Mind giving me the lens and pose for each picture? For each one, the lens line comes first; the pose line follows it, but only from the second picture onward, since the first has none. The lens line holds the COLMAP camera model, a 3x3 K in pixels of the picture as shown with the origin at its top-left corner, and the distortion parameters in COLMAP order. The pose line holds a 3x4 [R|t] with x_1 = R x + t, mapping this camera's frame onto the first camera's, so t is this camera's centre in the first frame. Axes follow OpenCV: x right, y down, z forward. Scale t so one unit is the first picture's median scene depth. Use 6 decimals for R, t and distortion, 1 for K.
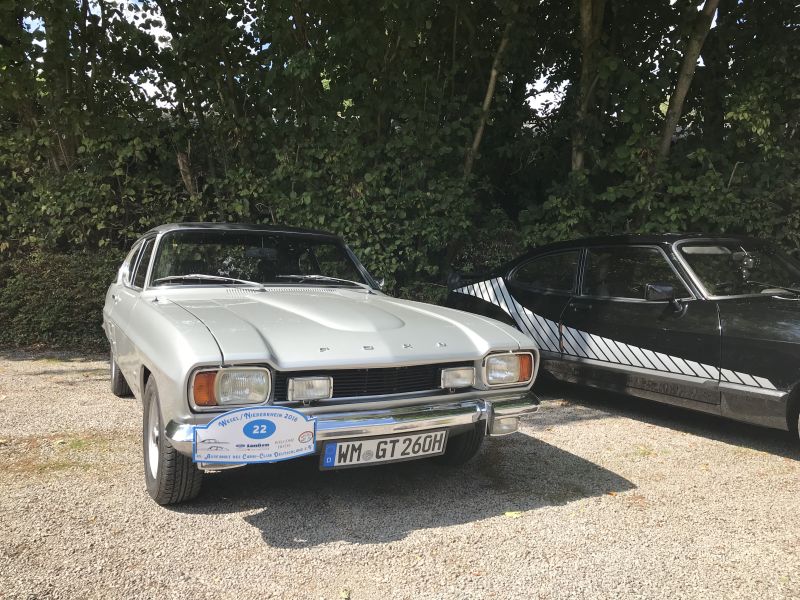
lens RADIAL K [[654.2, 0, 400.3], [0, 654.2, 299.8], [0, 0, 1]] dist [0.024510, -0.018388]
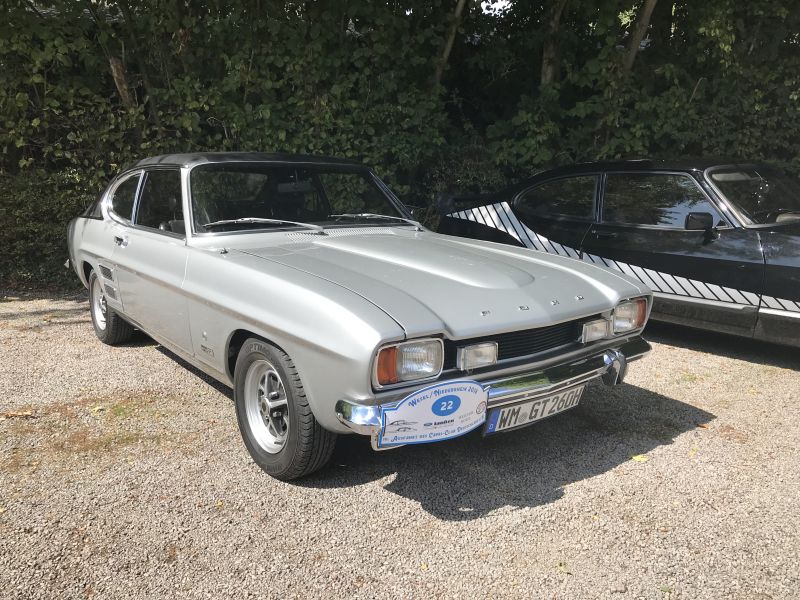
lens RADIAL K [[654.2, 0, 398.1], [0, 654.2, 297.6], [0, 0, 1]] dist [0.024510, -0.018388]
pose [[0.983838, -0.044875, 0.173346, -0.196036], [0.019762, 0.989385, 0.143968, -0.040125], [-0.177966, -0.138215, 0.974282, 0.058545]]
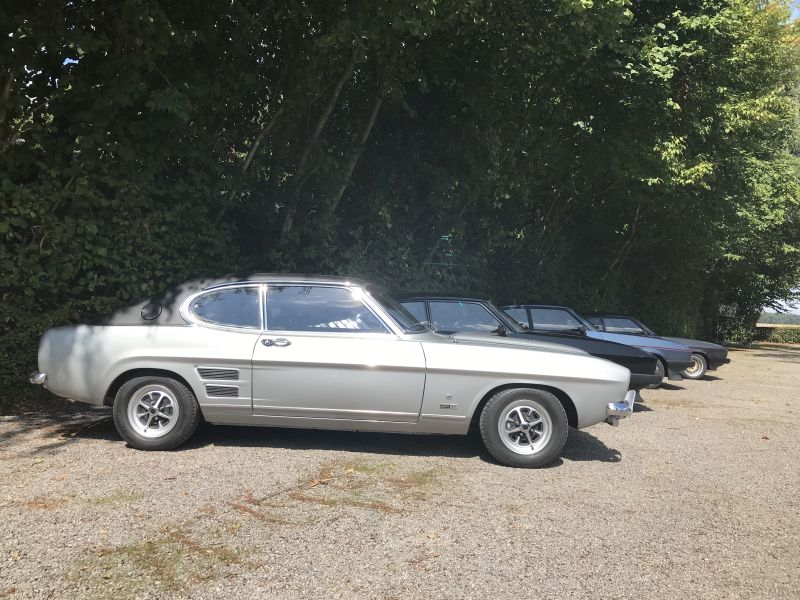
lens RADIAL K [[654.2, 0, 397.9], [0, 654.2, 297.9], [0, 0, 1]] dist [0.024510, -0.018388]
pose [[0.491072, 0.026458, 0.870717, -1.086886], [0.010156, 0.999297, -0.036092, -0.028755], [-0.871060, 0.026567, 0.490458, 0.275329]]
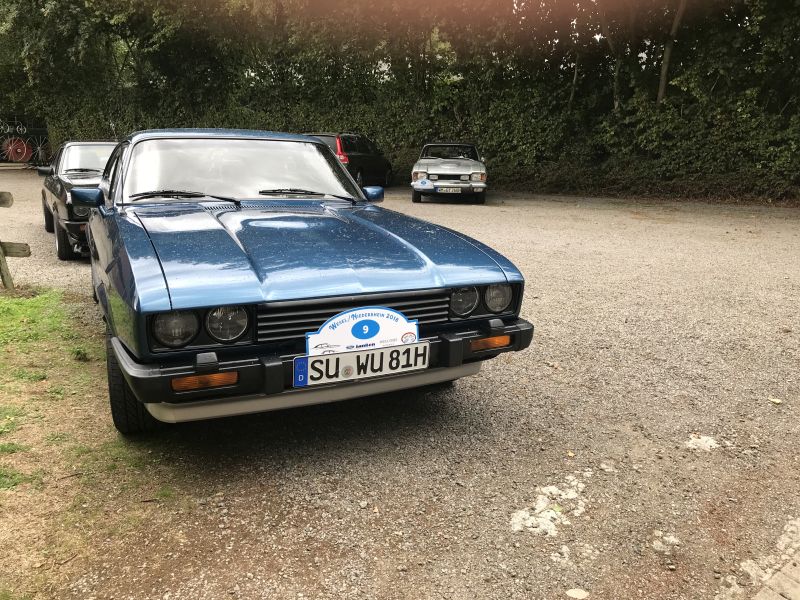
lens RADIAL K [[654.2, 0, 398.6], [0, 654.2, 299.2], [0, 0, 1]] dist [0.024510, -0.018388]
pose [[0.852990, 0.113914, -0.509345, 1.232644], [-0.025835, 0.983910, 0.176785, 0.086318], [0.521288, -0.137637, 0.842209, -1.919455]]
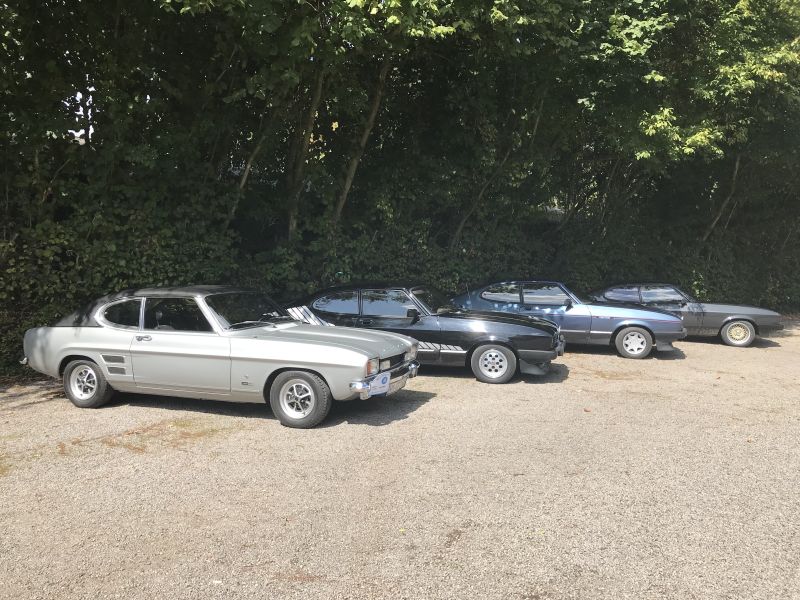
lens RADIAL K [[654.2, 0, 403.1], [0, 654.2, 301.3], [0, 0, 1]] dist [0.024510, -0.018388]
pose [[0.730486, -0.051456, 0.680987, -0.902565], [0.041035, 0.998663, 0.031442, -0.097741], [-0.681694, 0.004976, 0.731620, -0.476824]]
